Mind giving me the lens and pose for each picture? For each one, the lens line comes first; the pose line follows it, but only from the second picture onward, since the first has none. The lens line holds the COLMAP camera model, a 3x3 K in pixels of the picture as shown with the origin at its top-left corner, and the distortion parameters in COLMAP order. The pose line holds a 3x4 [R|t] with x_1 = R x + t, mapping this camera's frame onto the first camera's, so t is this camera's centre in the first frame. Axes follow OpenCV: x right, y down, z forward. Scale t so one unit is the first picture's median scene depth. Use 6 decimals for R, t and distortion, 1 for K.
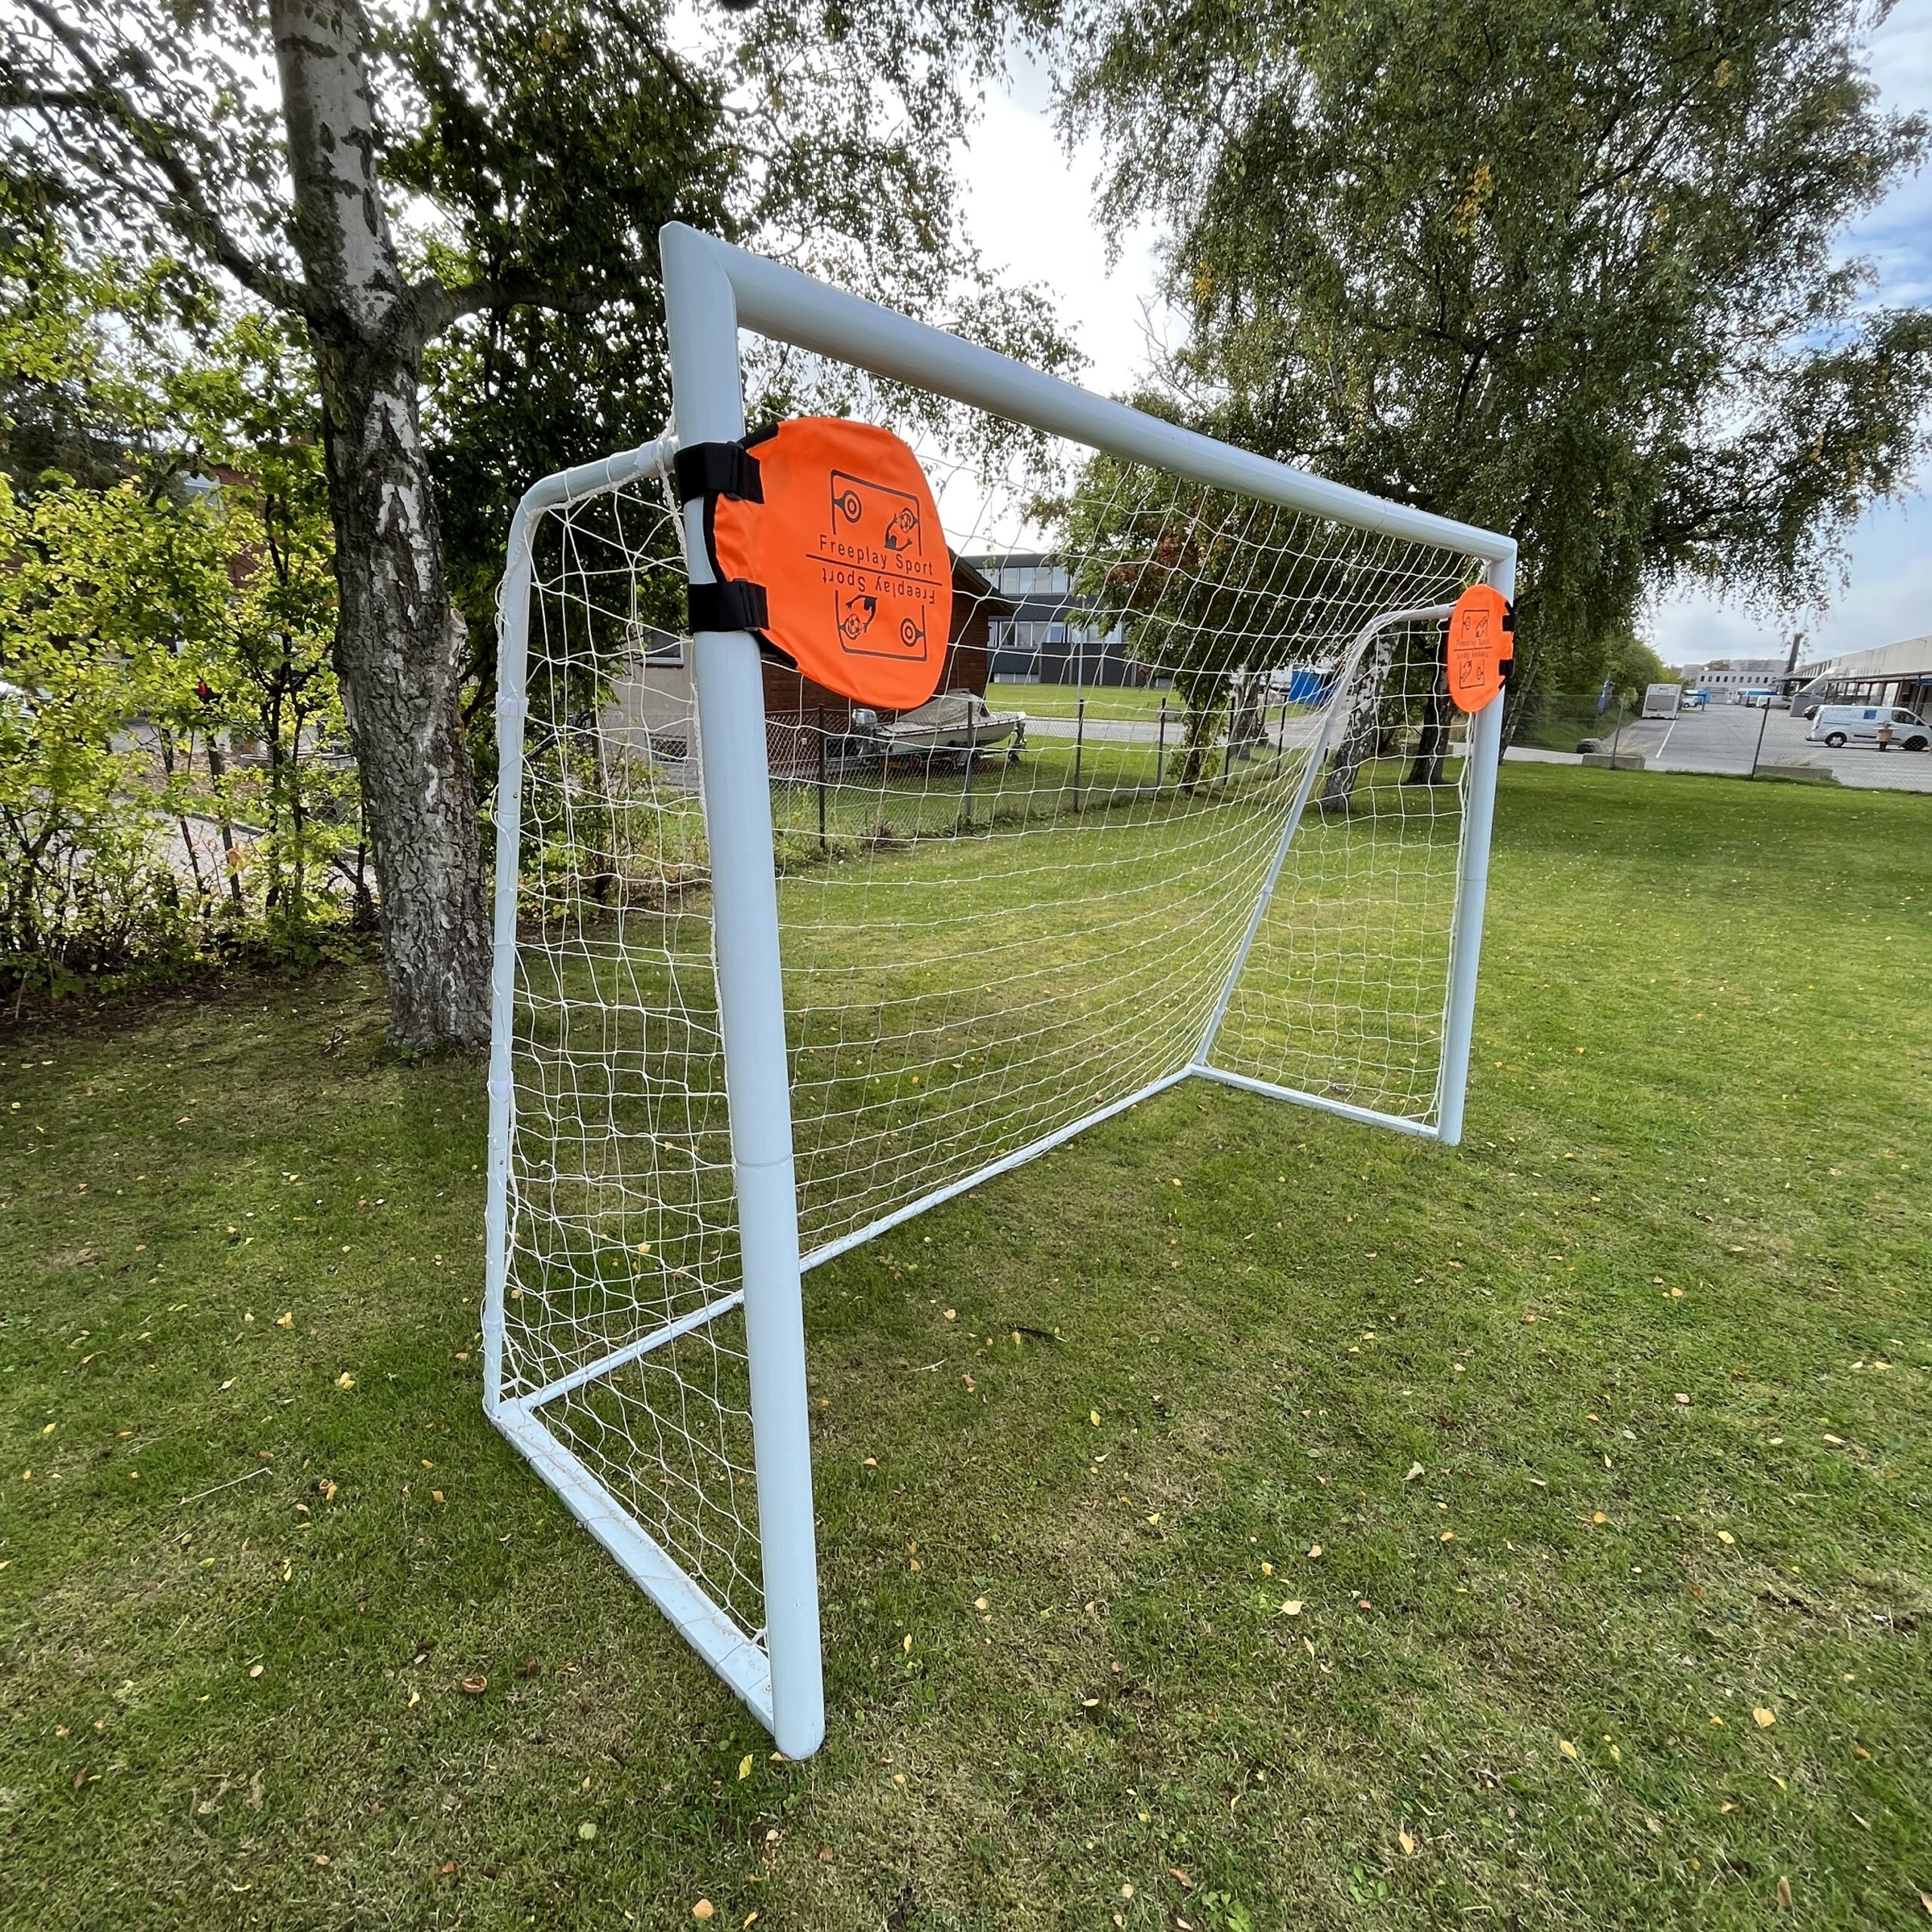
lens RADIAL K [[1062.2, 0, 971.5], [0, 1062.2, 970.6], [0, 0, 1]] dist [0.000922, -0.000501]
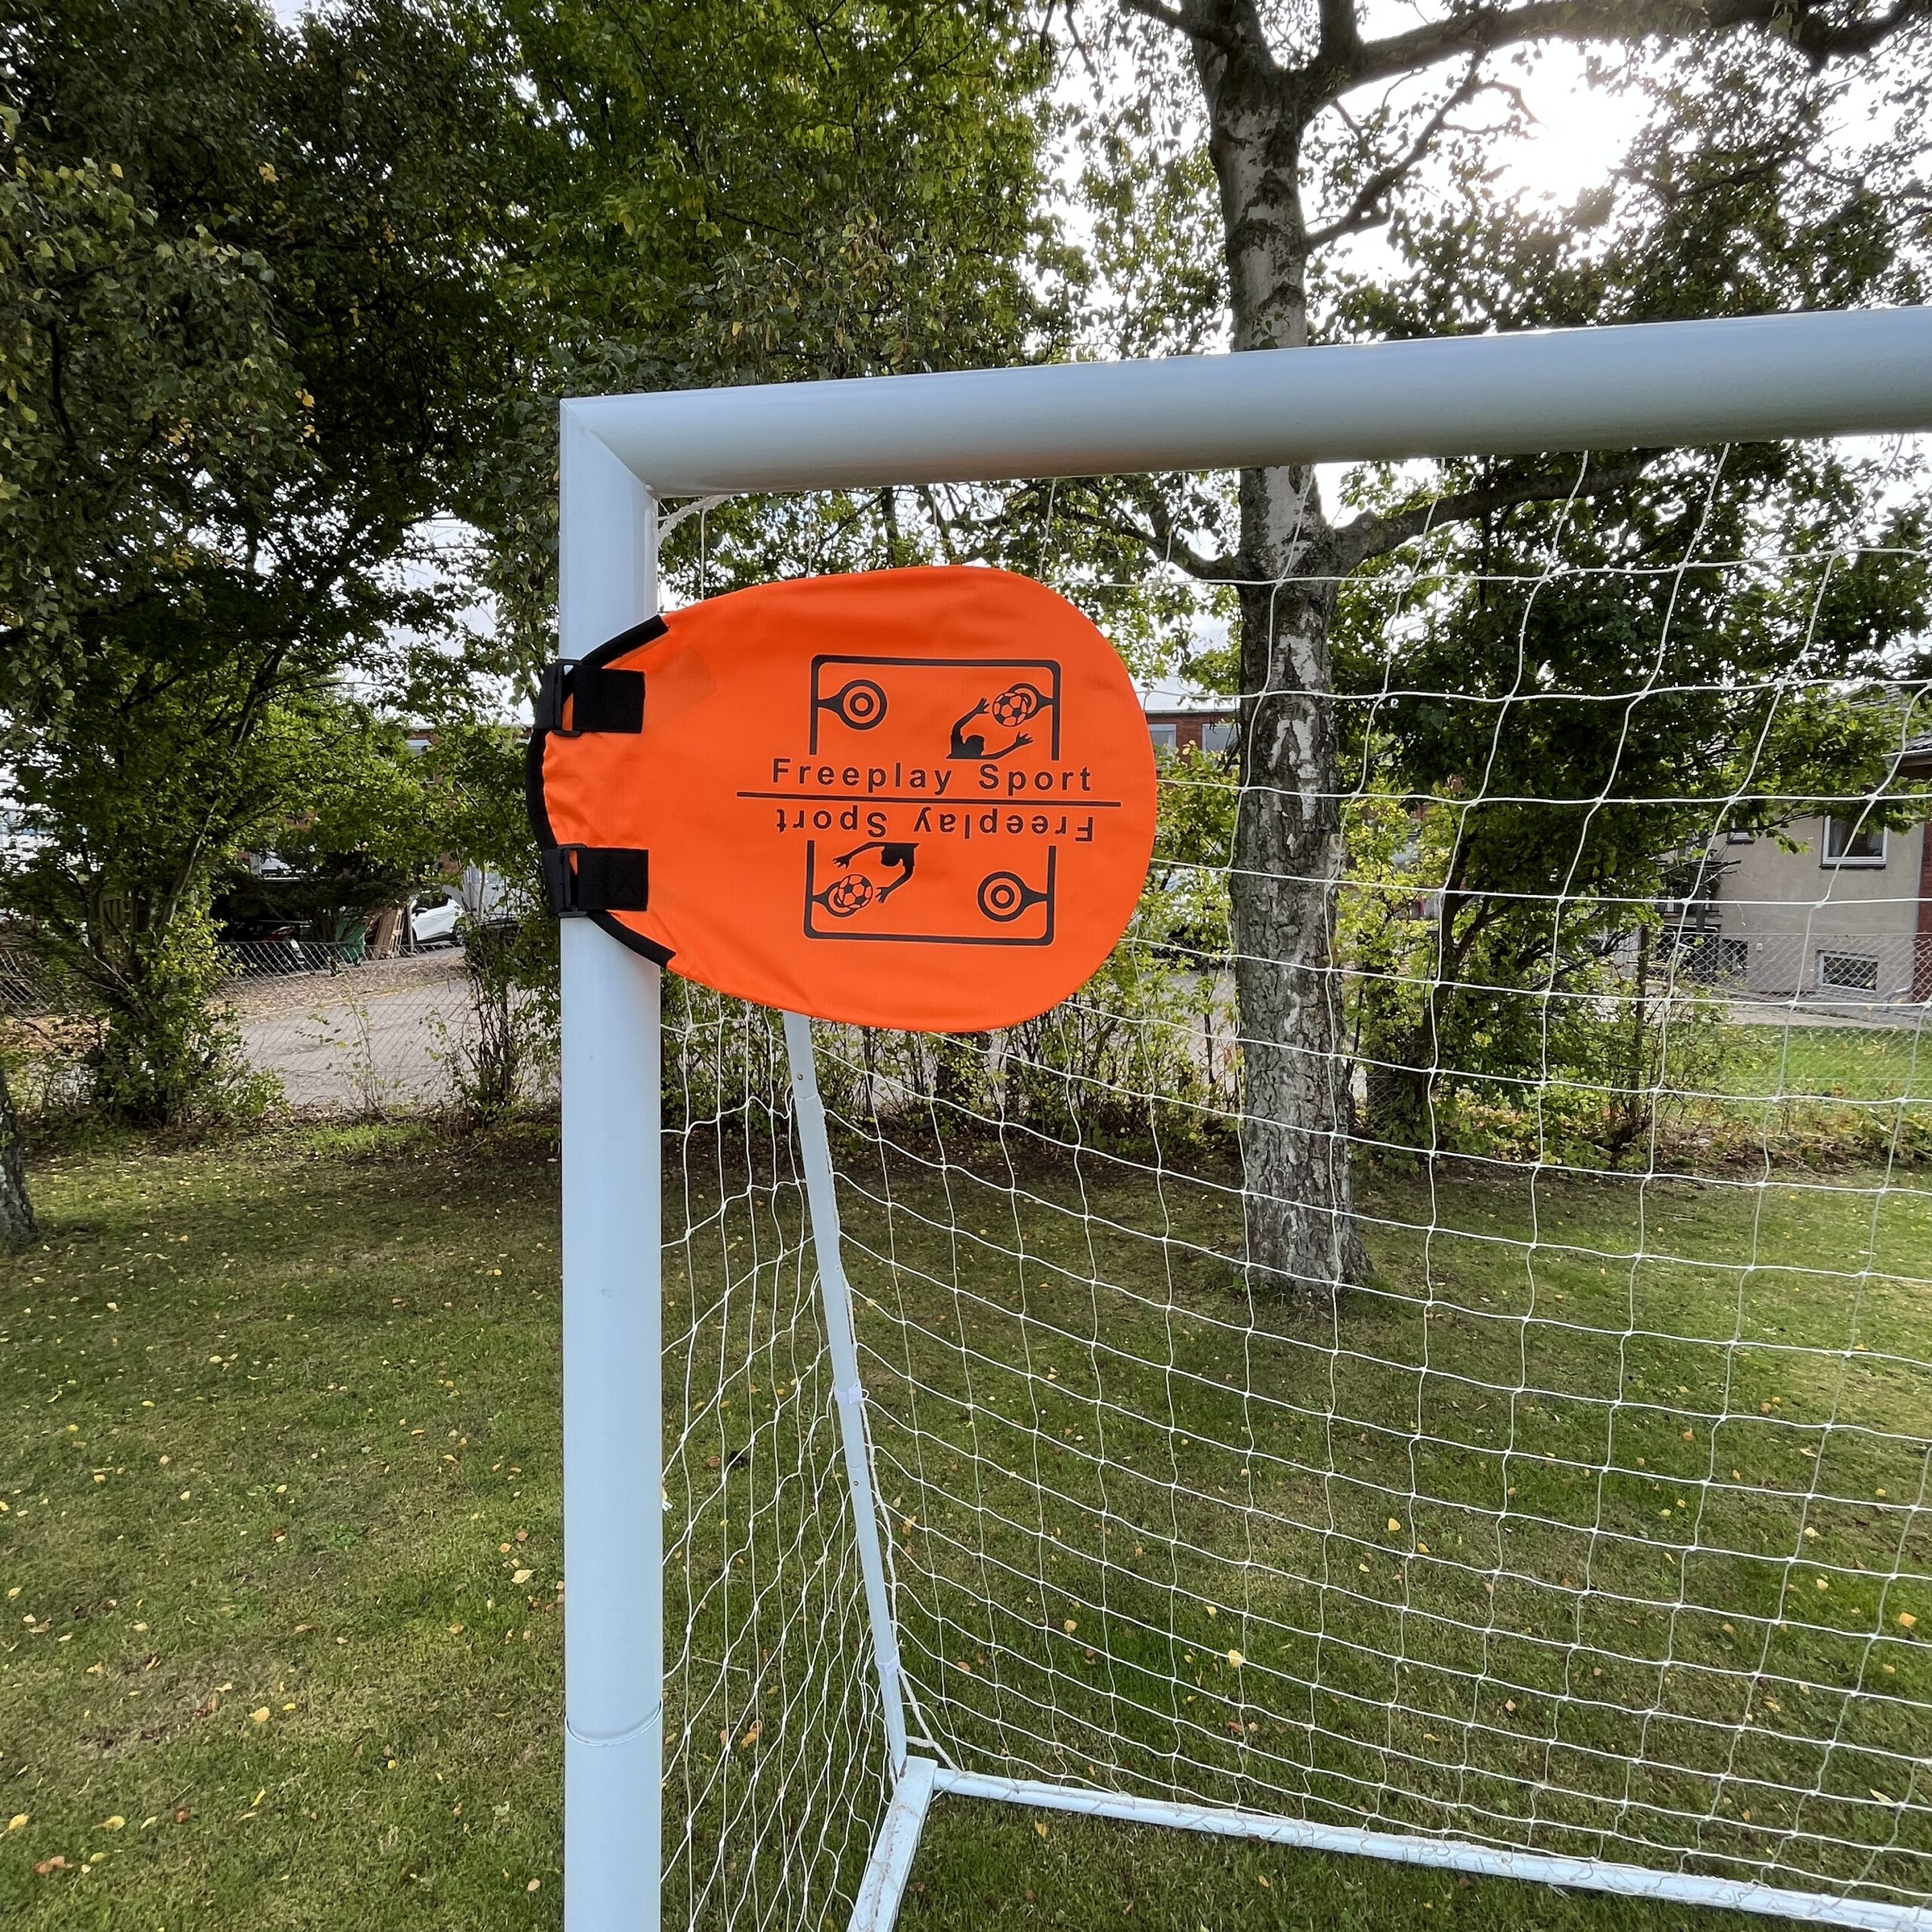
lens RADIAL K [[1052.2, 0, 966.0], [0, 1052.2, 966.0], [0, 0, 1]] dist [-0.002315, 0.000061]
pose [[0.518269, 0.047810, -0.853880, 0.104683], [-0.207171, 0.975717, -0.071112, -0.063869], [0.829746, 0.213754, 0.515588, 0.188023]]
